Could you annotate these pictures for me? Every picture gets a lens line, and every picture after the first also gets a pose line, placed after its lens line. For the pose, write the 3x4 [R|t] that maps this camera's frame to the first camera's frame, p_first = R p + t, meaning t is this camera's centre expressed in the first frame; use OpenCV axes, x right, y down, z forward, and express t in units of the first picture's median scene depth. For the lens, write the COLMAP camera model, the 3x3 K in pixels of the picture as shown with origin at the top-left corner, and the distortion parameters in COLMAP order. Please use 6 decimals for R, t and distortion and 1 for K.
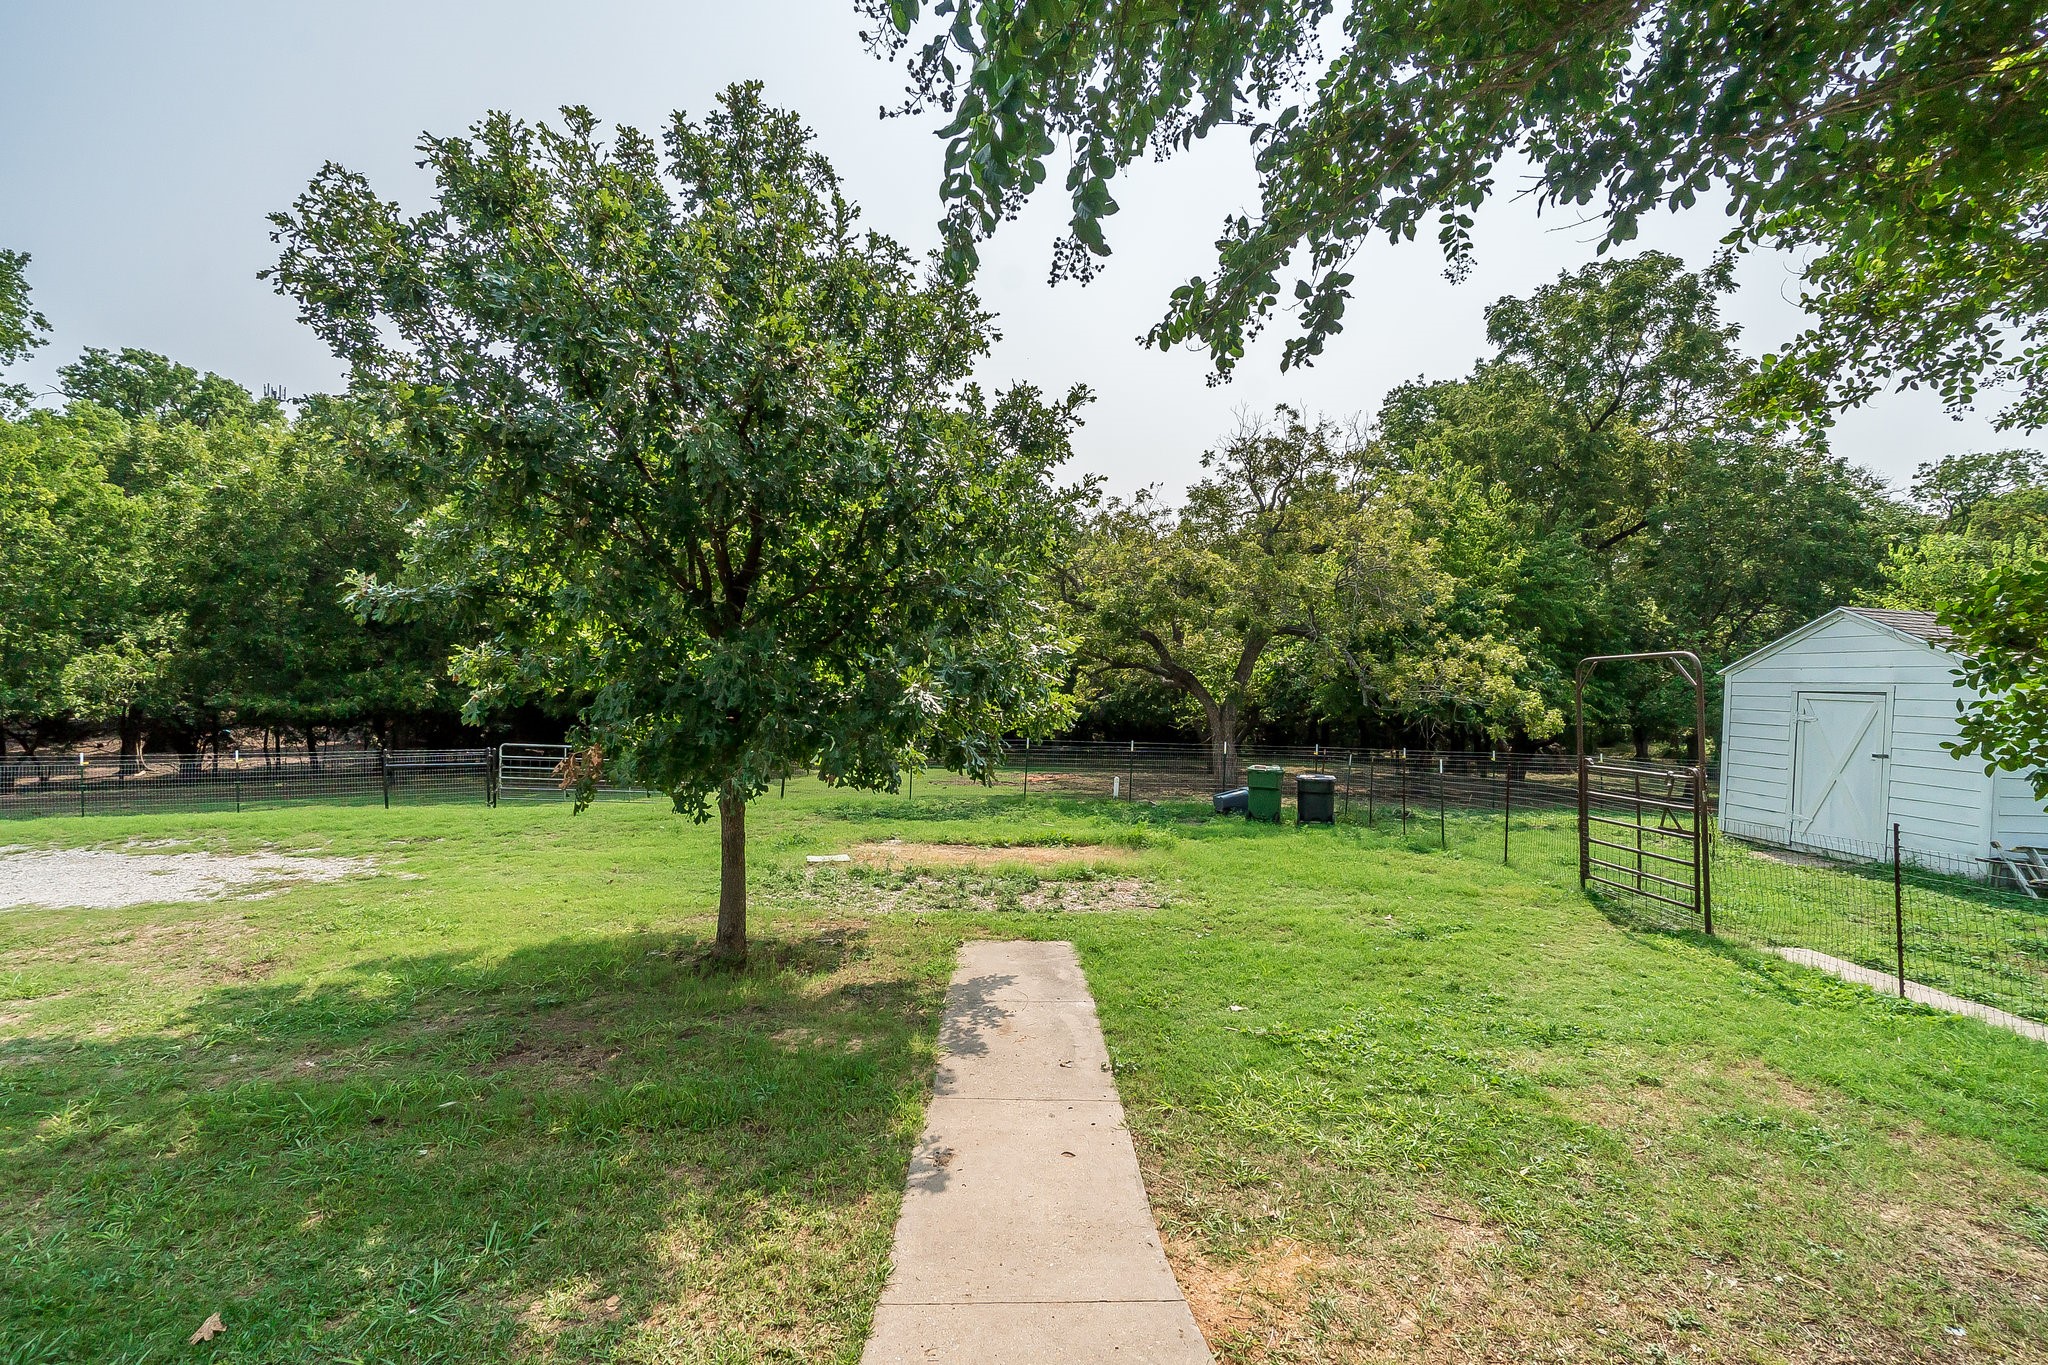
lens RADIAL K [[886.4, 0, 1028.1], [0, 886.4, 685.7], [0, 0, 1]] dist [0.001004, 0.000069]
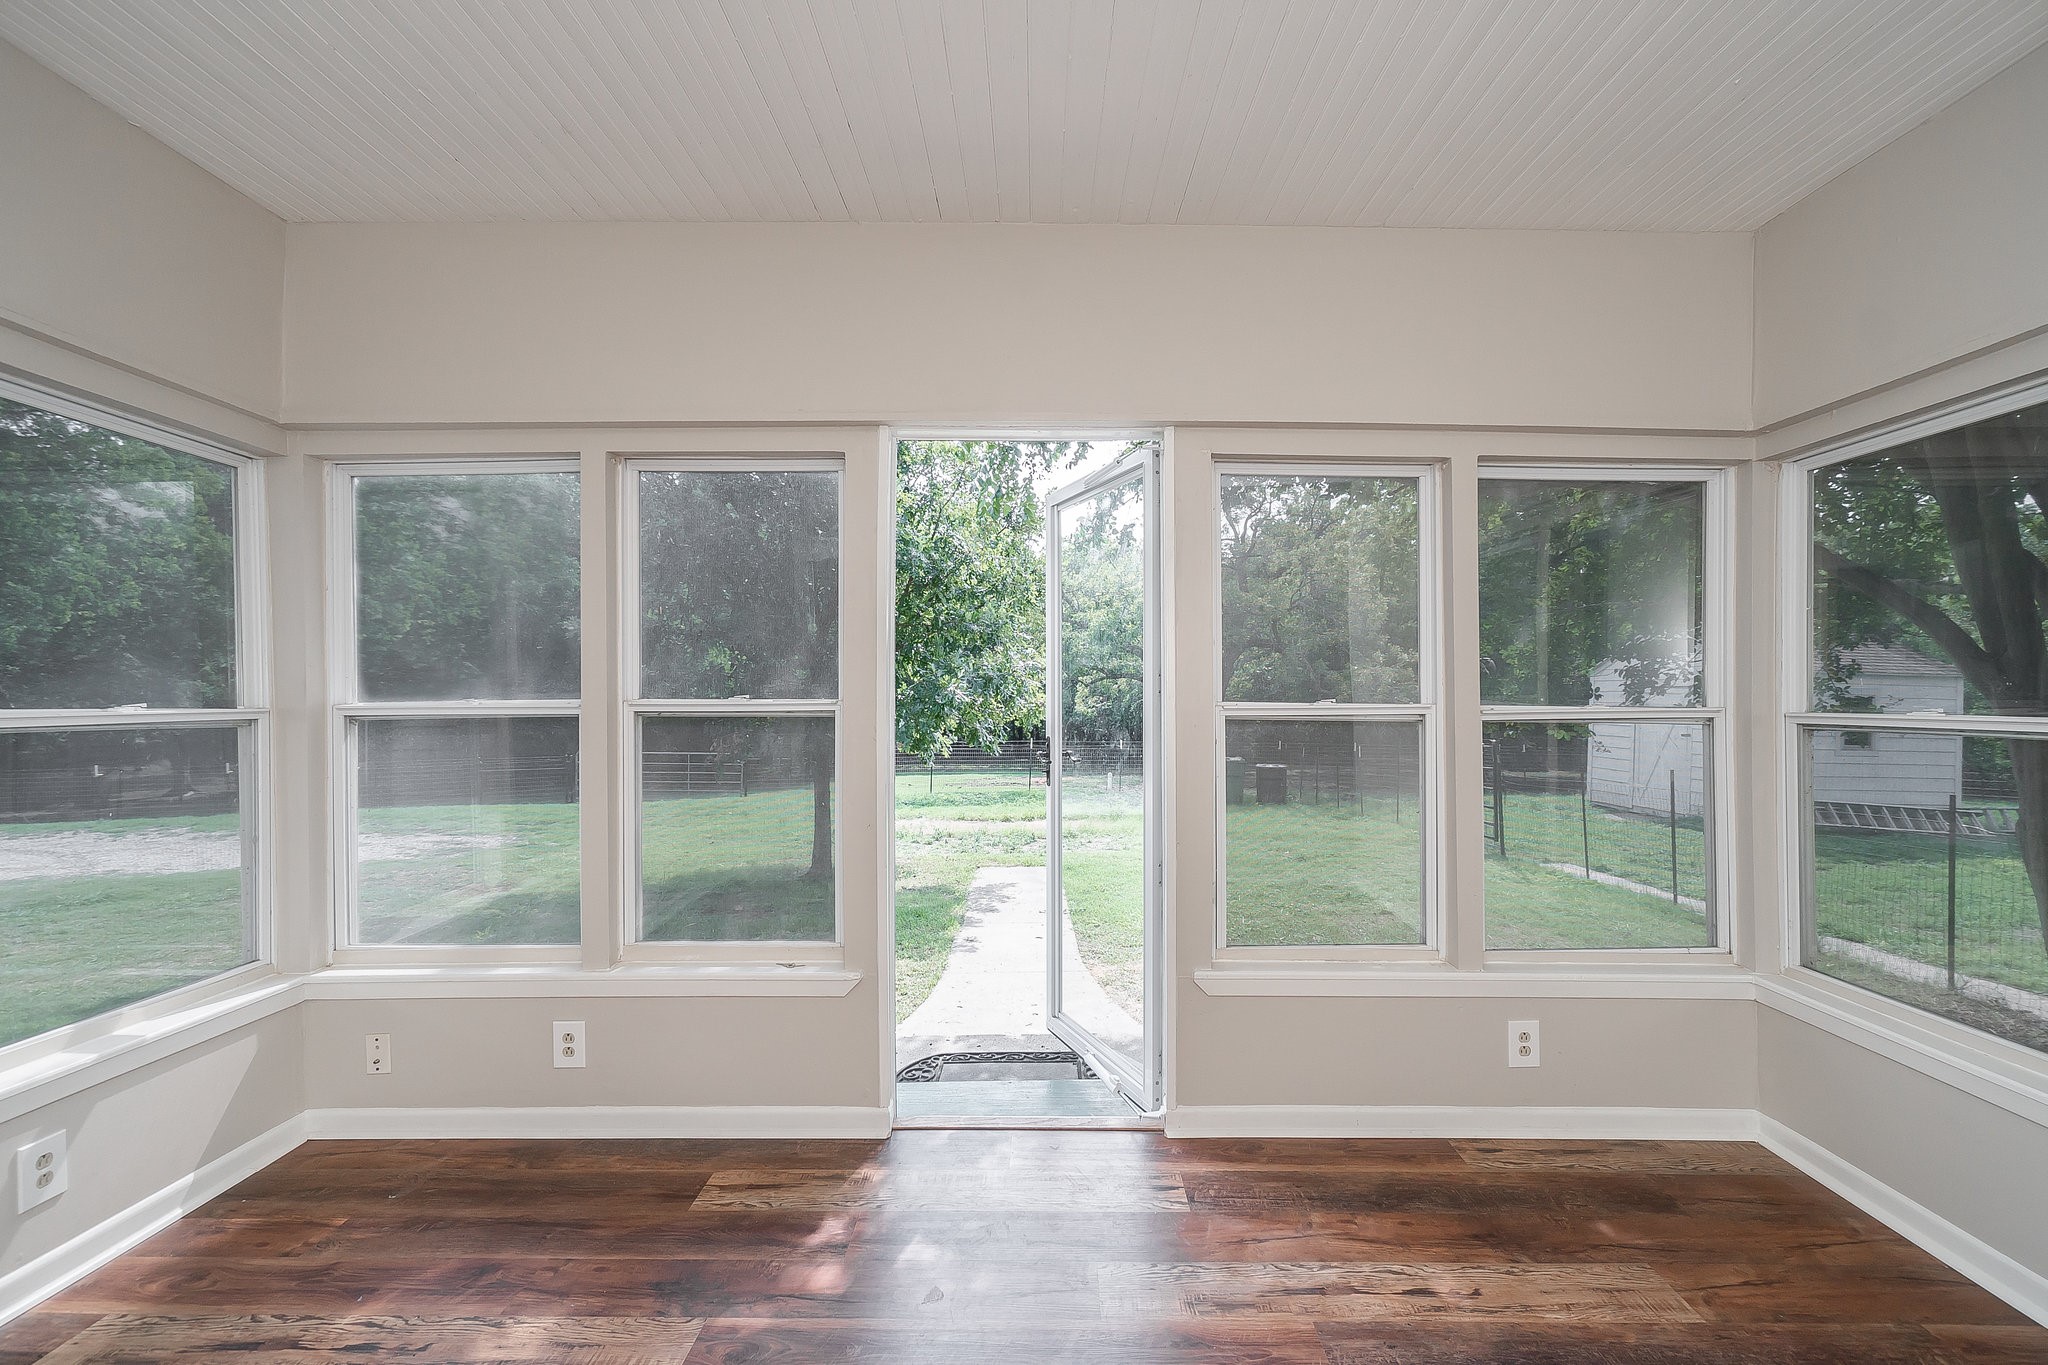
lens RADIAL K [[886.4, 0, 1024.7], [0, 886.4, 687.8], [0, 0, 1]] dist [0.001004, 0.000069]
pose [[0.999742, -0.016073, -0.016019, 0.030162], [0.015868, 0.999792, -0.012835, 0.018133], [0.016222, 0.012577, 0.999789, -0.494133]]
